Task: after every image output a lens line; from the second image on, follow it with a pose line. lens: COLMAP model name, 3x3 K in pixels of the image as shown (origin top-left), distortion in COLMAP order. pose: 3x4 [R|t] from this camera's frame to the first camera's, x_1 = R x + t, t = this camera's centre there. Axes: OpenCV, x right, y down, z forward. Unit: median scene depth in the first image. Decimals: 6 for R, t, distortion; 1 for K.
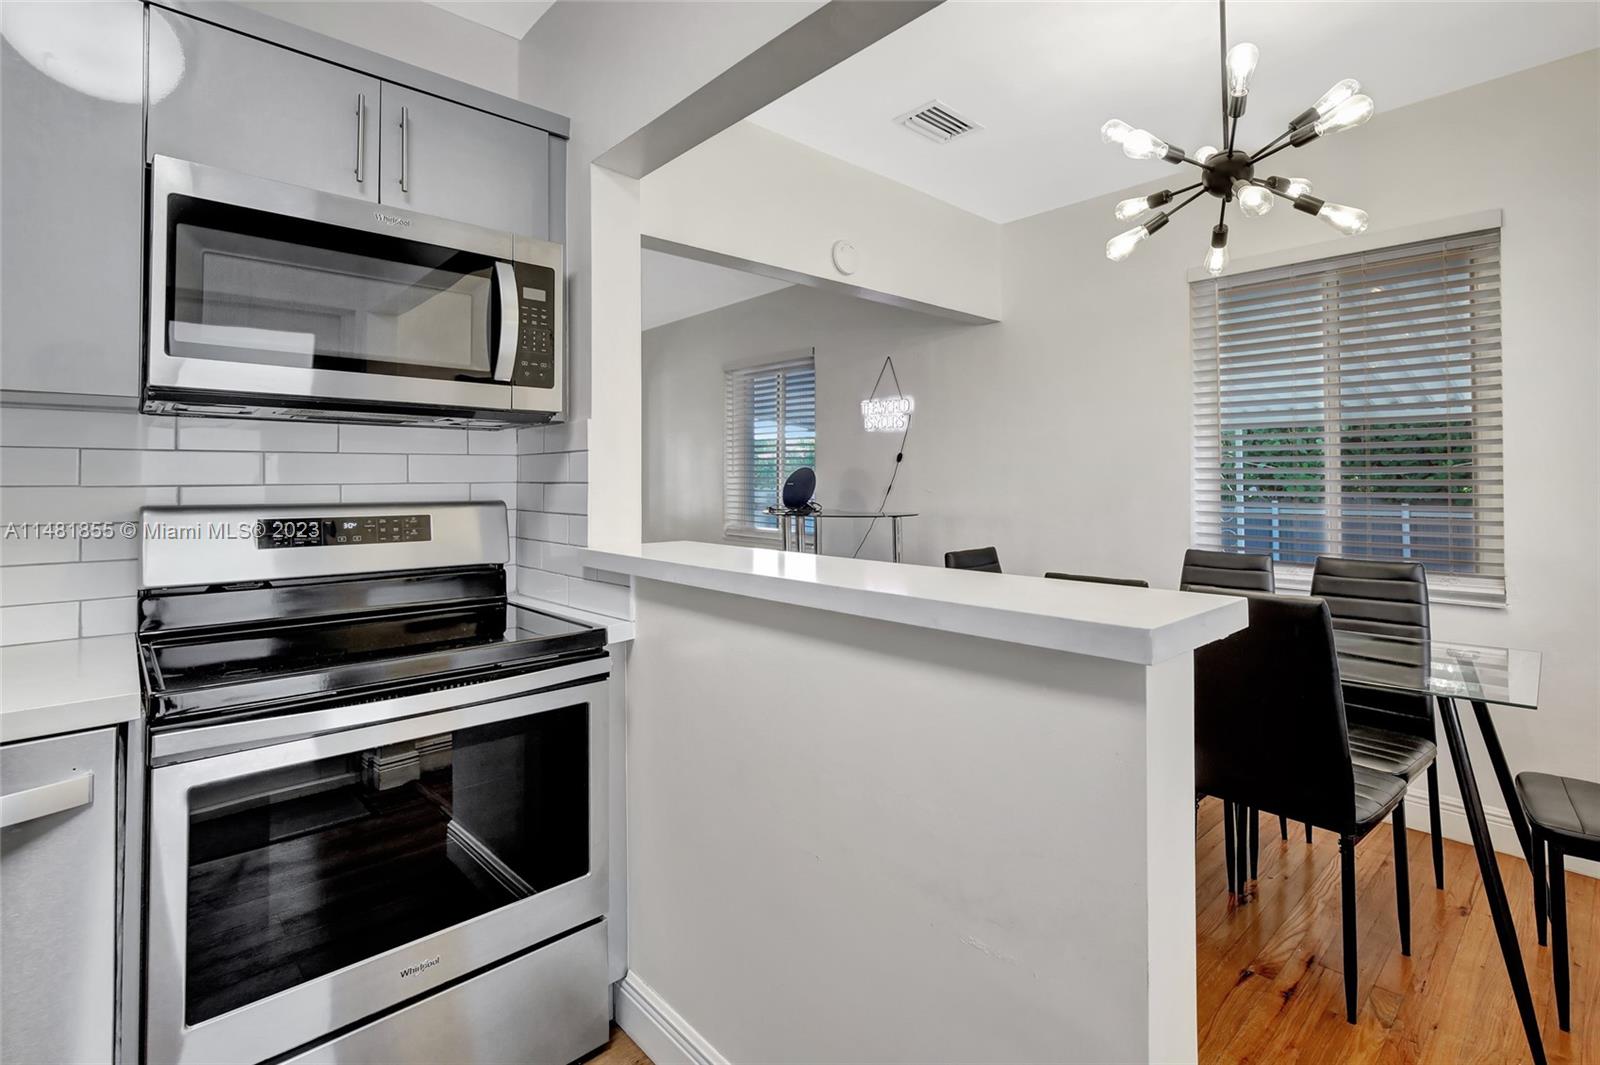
lens RADIAL K [[745.2, 0, 801.9], [0, 745.2, 477.1], [0, 0, 1]] dist [-0.003812, -0.000329]
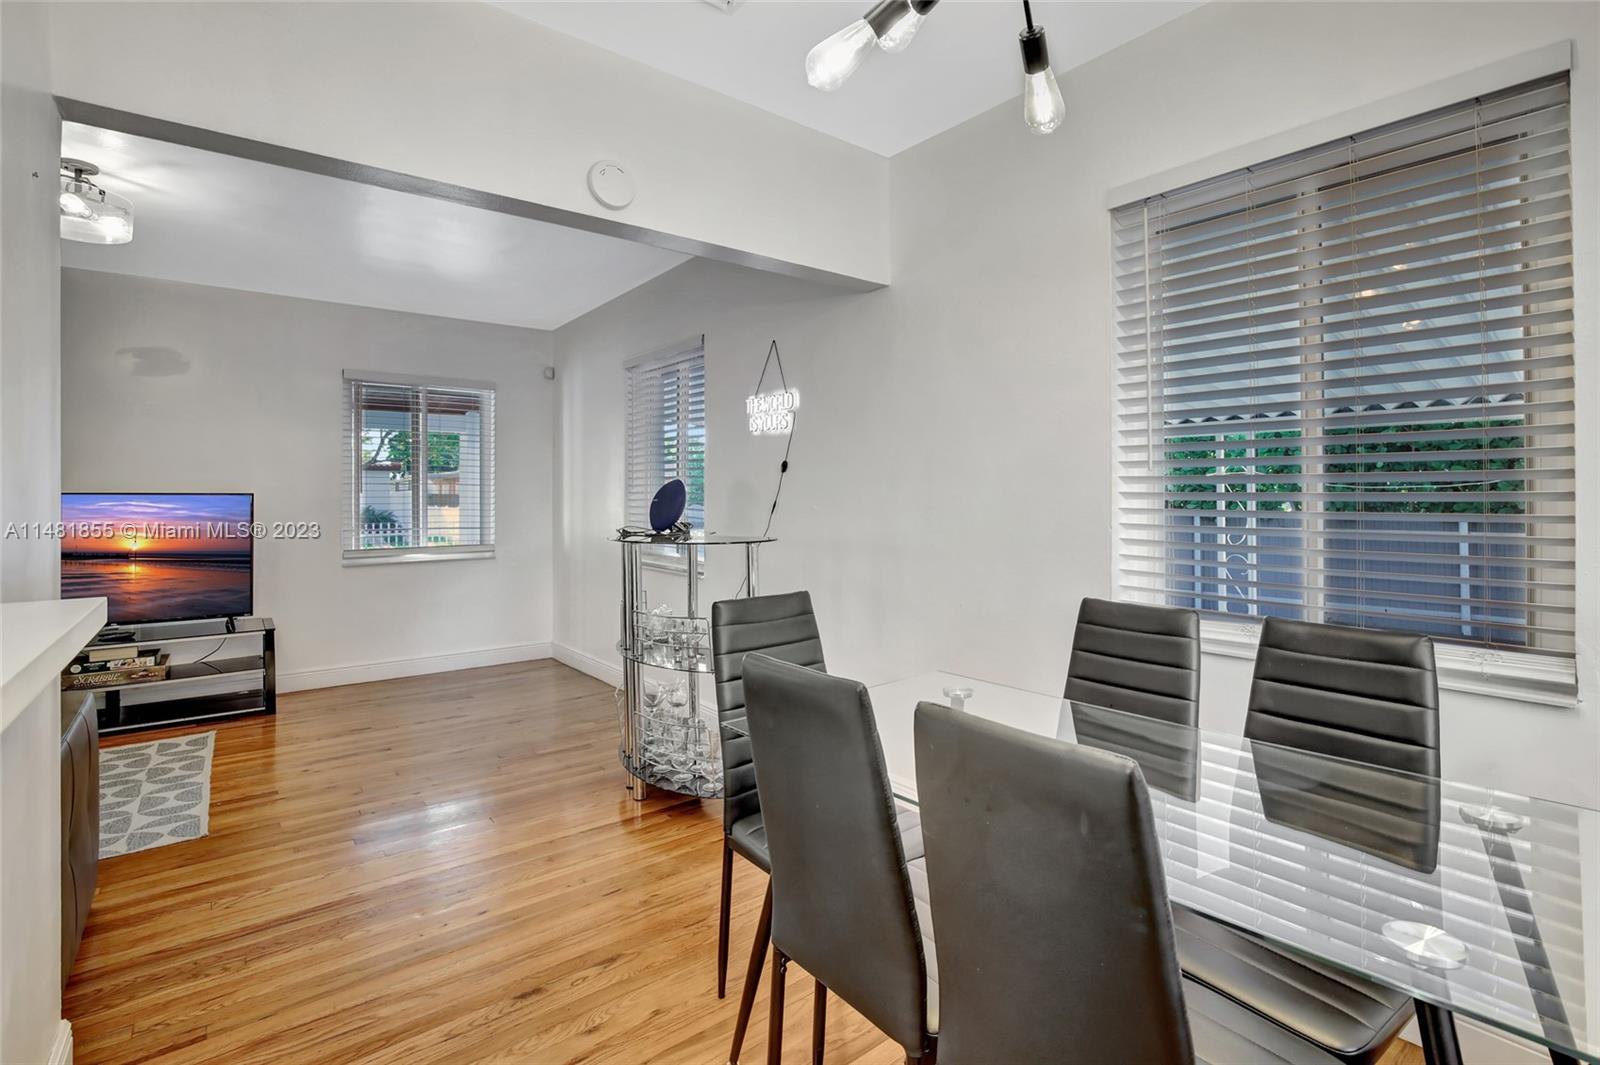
lens RADIAL K [[727.1, 0, 821.2], [0, 727.1, 501.4], [0, 0, 1]] dist [-0.019405, 0.000170]
pose [[0.997604, -0.003951, -0.069071, 0.330412], [0.004964, 0.999883, 0.014494, -0.000336], [0.069005, -0.014802, 0.997506, 0.337761]]
